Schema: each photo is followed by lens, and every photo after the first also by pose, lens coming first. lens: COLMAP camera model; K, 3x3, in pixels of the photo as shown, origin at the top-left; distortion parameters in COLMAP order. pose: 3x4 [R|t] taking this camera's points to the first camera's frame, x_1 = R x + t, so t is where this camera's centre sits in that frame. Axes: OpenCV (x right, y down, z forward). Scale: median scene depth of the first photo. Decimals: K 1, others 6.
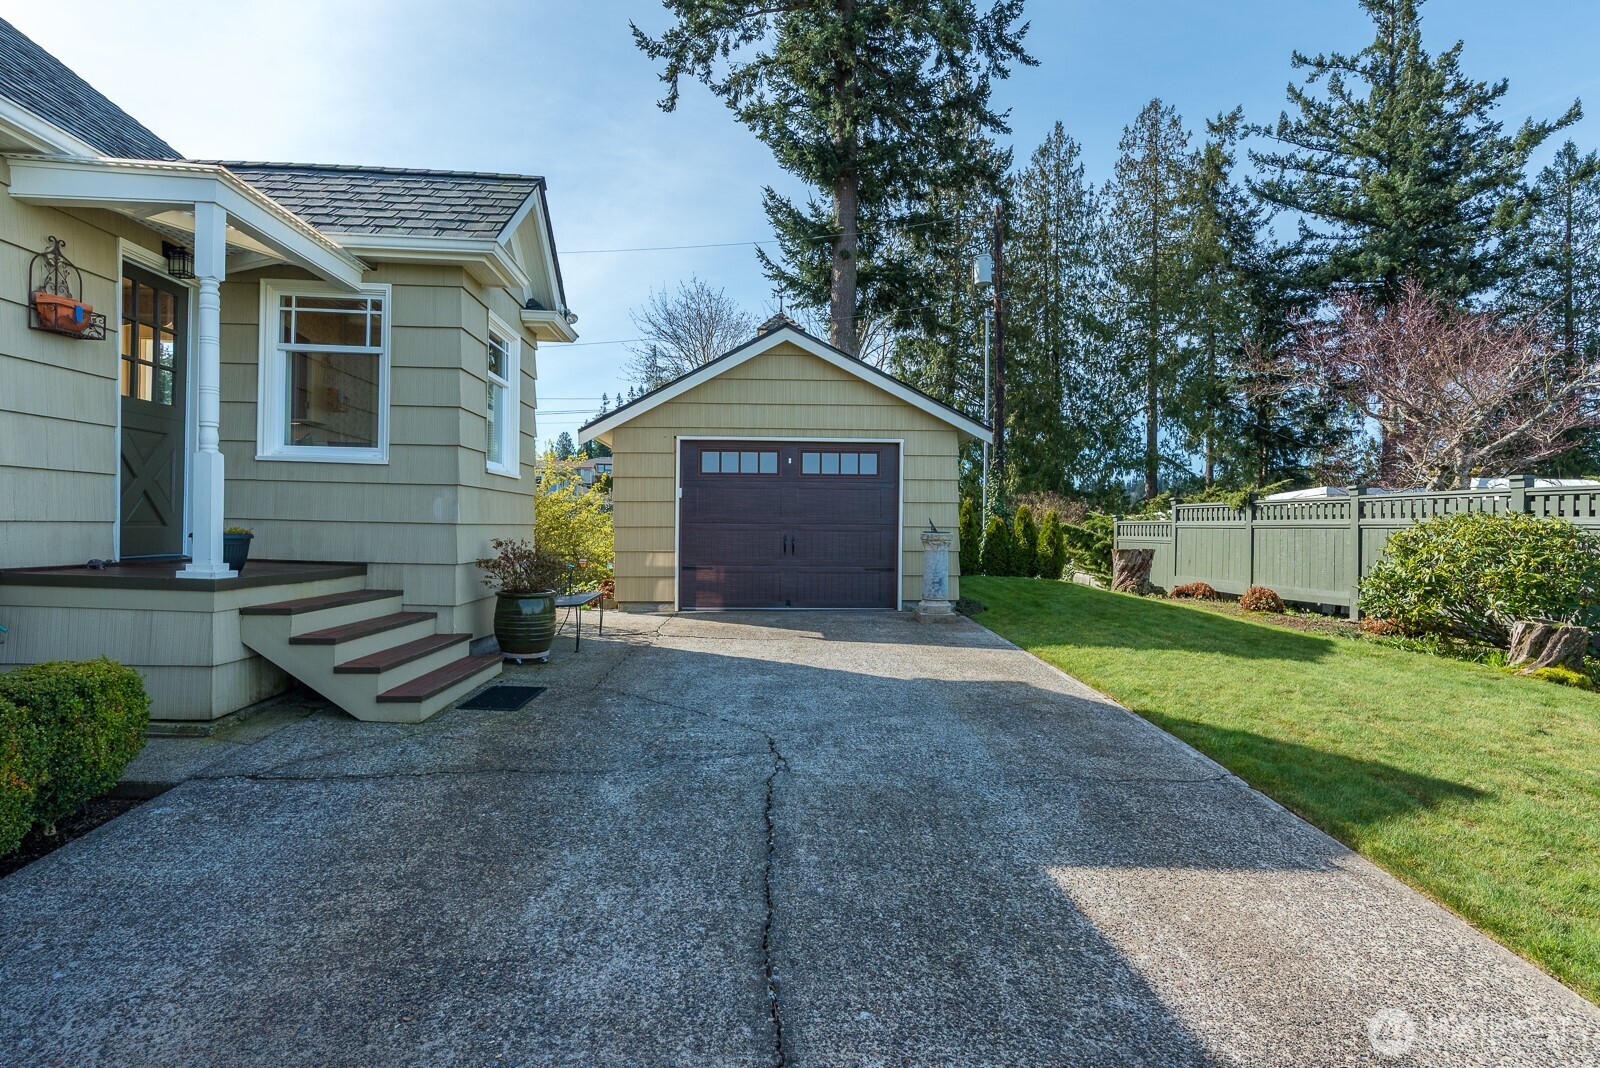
lens RADIAL K [[820.1, 0, 811.9], [0, 820.1, 550.8], [0, 0, 1]] dist [-0.001099, 0.006086]
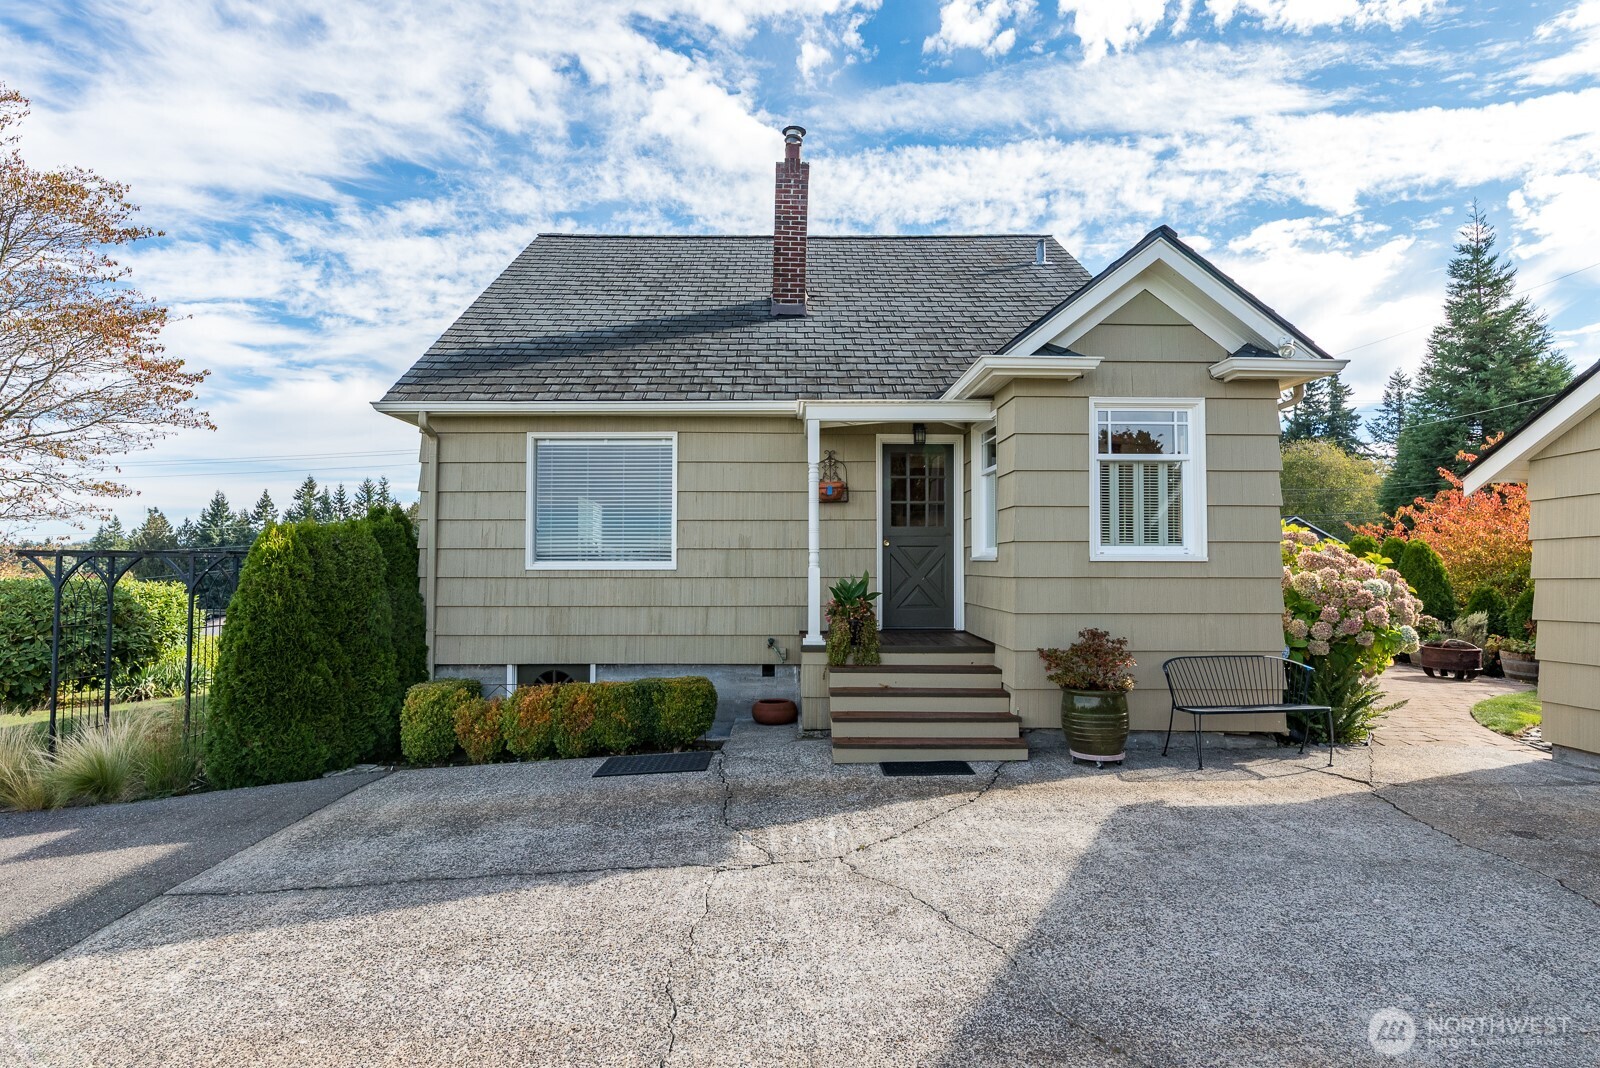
lens RADIAL K [[820.1, 0, 811.9], [0, 820.1, 550.8], [0, 0, 1]] dist [-0.001099, 0.006086]
pose [[-0.054521, -0.042399, -0.997612, 1.127646], [-0.024365, 0.998857, -0.041121, -0.109323], [0.998215, 0.022064, -0.055492, 1.286018]]
